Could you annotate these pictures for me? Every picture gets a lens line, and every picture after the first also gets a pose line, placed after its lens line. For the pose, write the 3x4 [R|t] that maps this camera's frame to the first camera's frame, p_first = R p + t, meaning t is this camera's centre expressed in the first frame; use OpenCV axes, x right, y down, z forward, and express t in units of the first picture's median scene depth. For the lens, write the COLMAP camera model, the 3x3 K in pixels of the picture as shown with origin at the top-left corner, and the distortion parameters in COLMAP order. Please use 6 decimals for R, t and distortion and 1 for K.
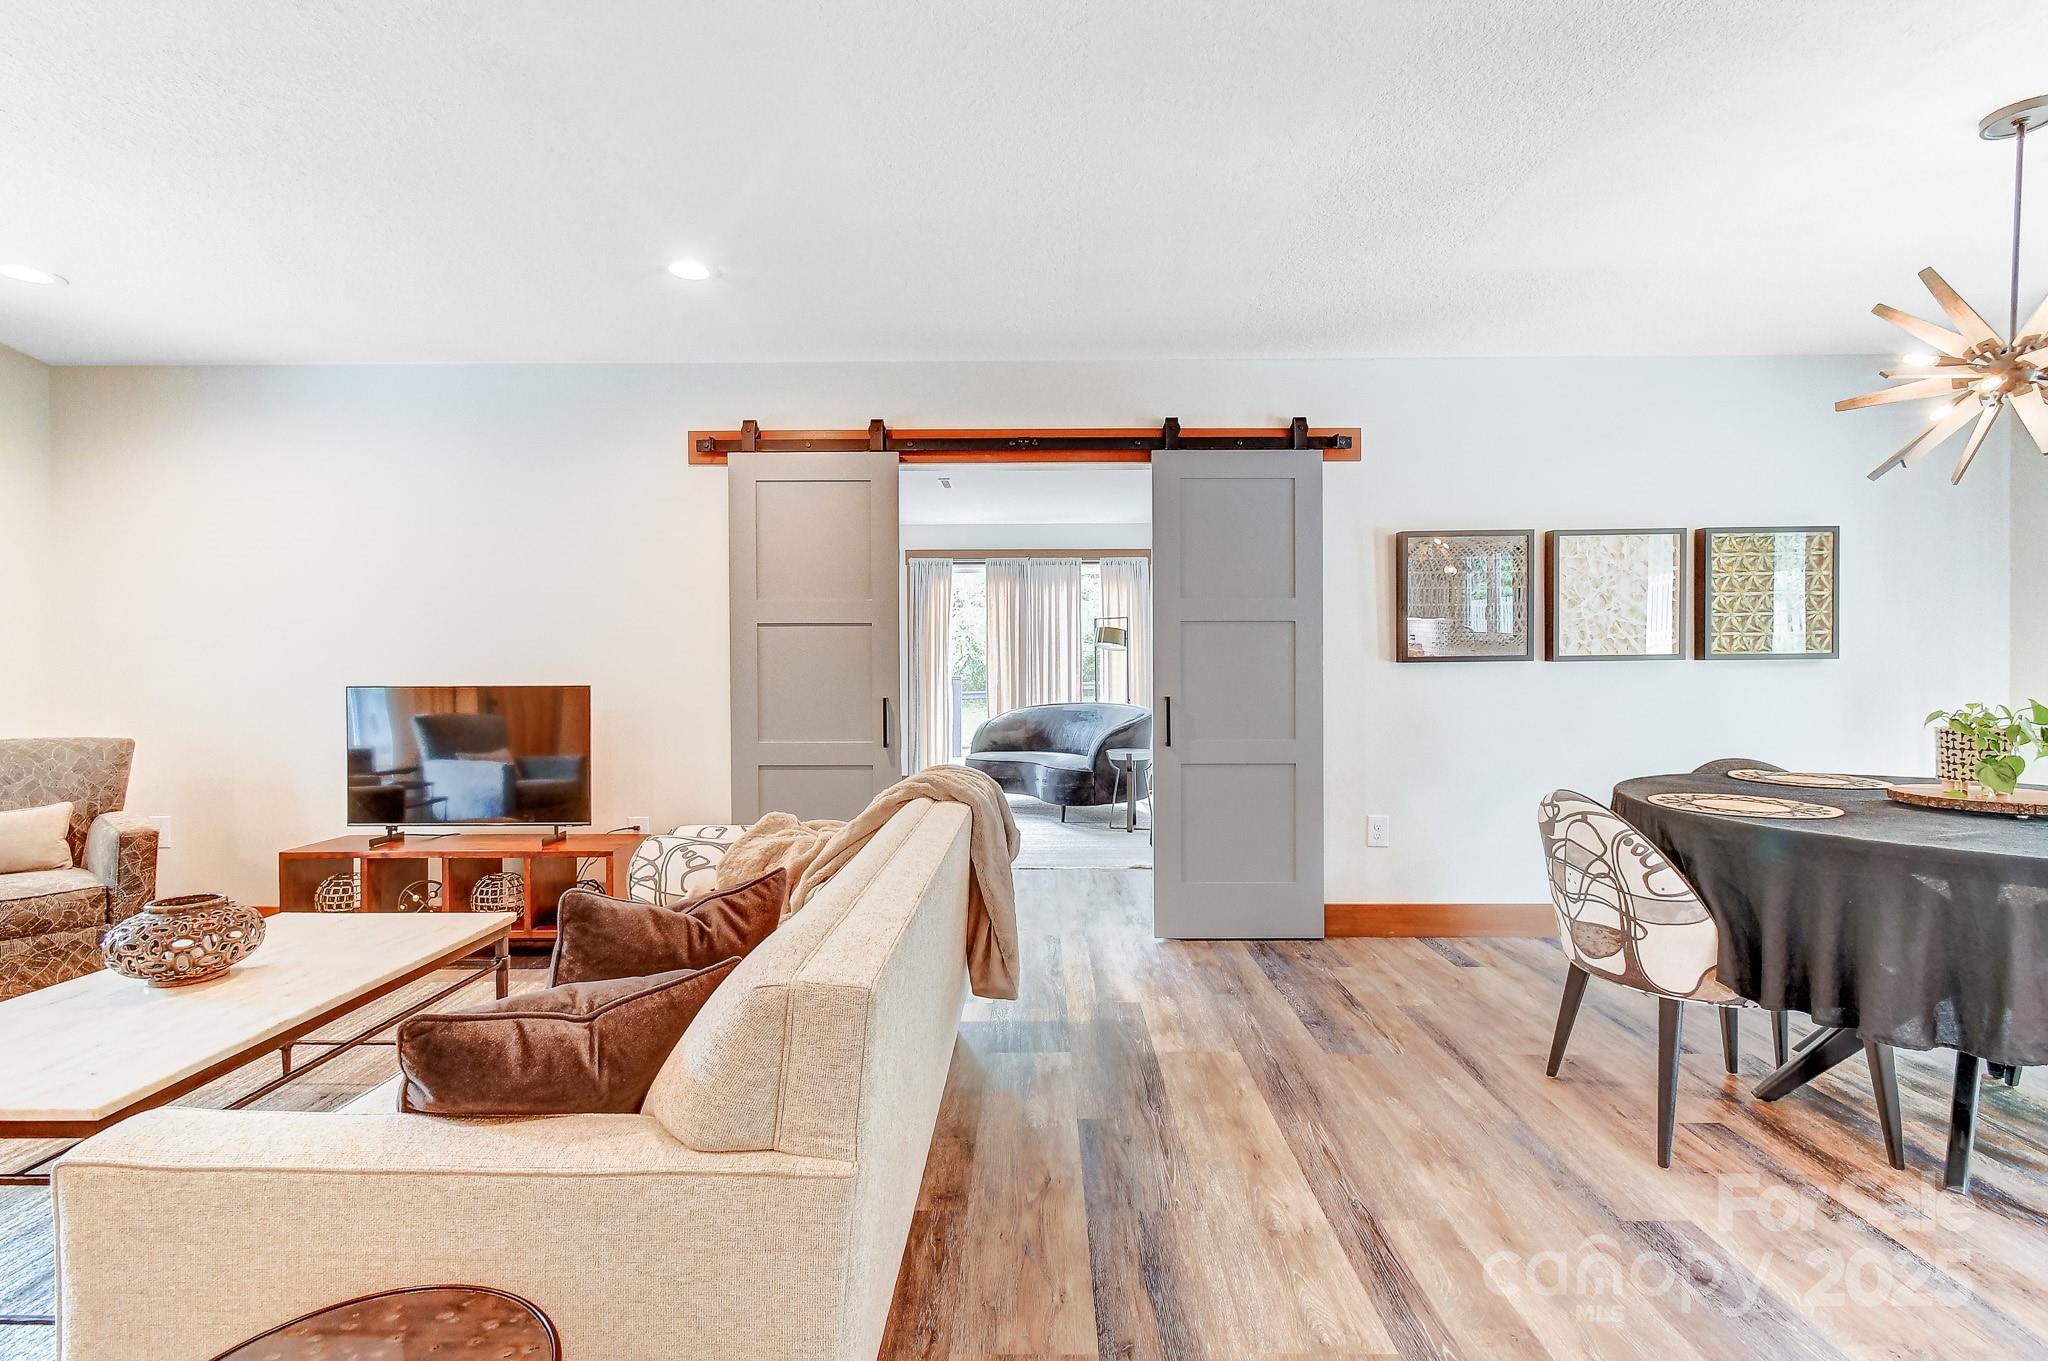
lens RADIAL K [[932.7, 0, 1040.3], [0, 932.7, 675.7], [0, 0, 1]] dist [0.001783, -0.000379]
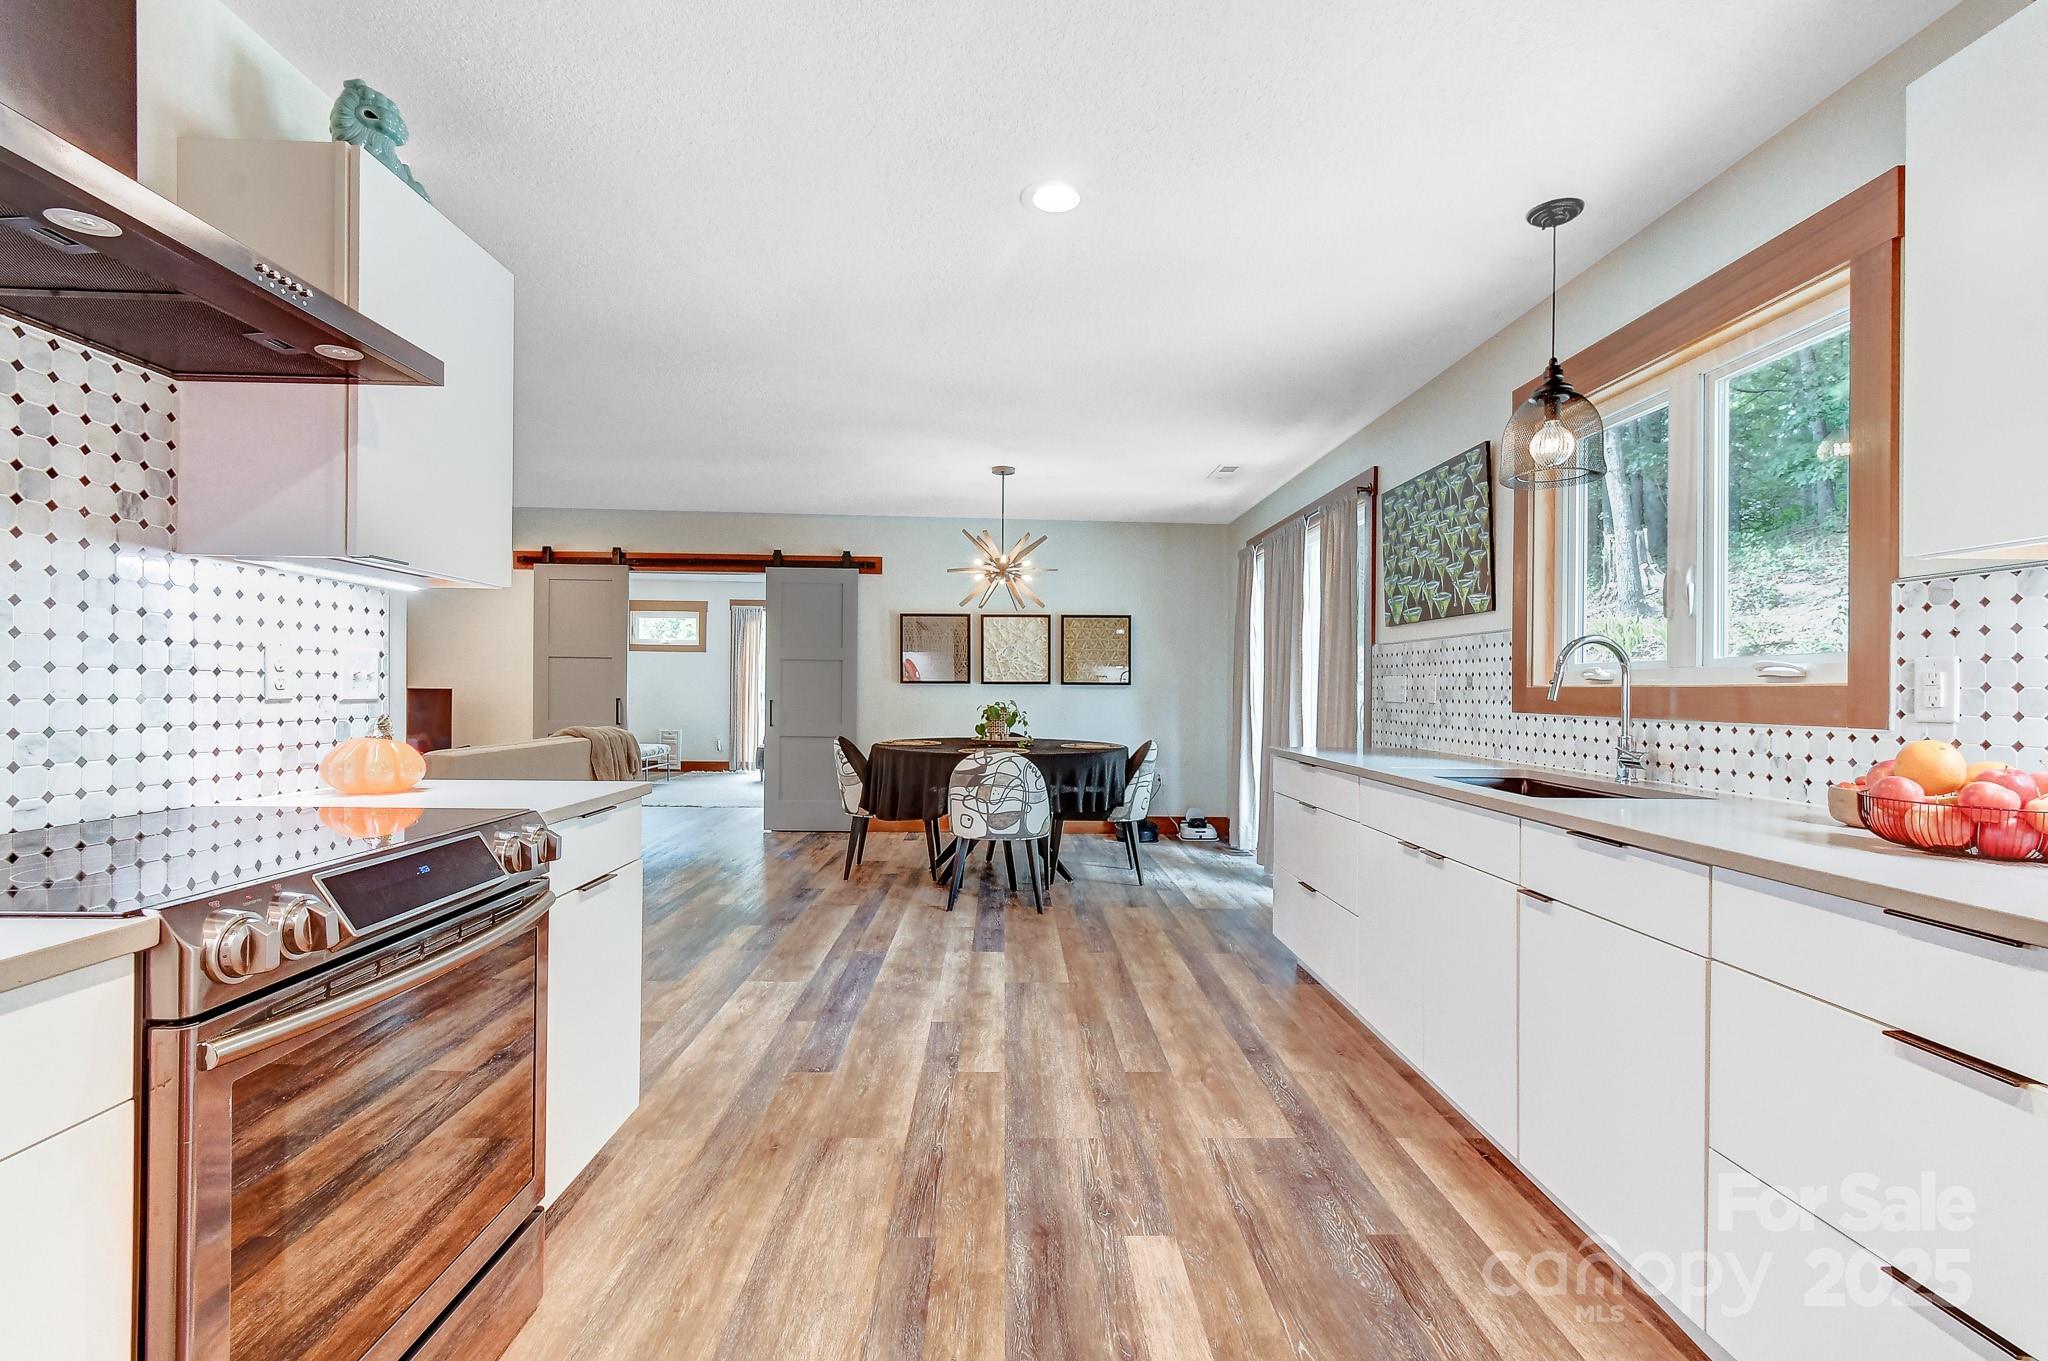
lens RADIAL K [[914.6, 0, 1030.4], [0, 914.6, 687.6], [0, 0, 1]] dist [0.000414, 0.000025]
pose [[0.999464, 0.016600, 0.028214, 0.861129], [-0.016305, 0.999810, -0.010670, 0.013300], [-0.028386, 0.010204, 0.999545, -1.197620]]
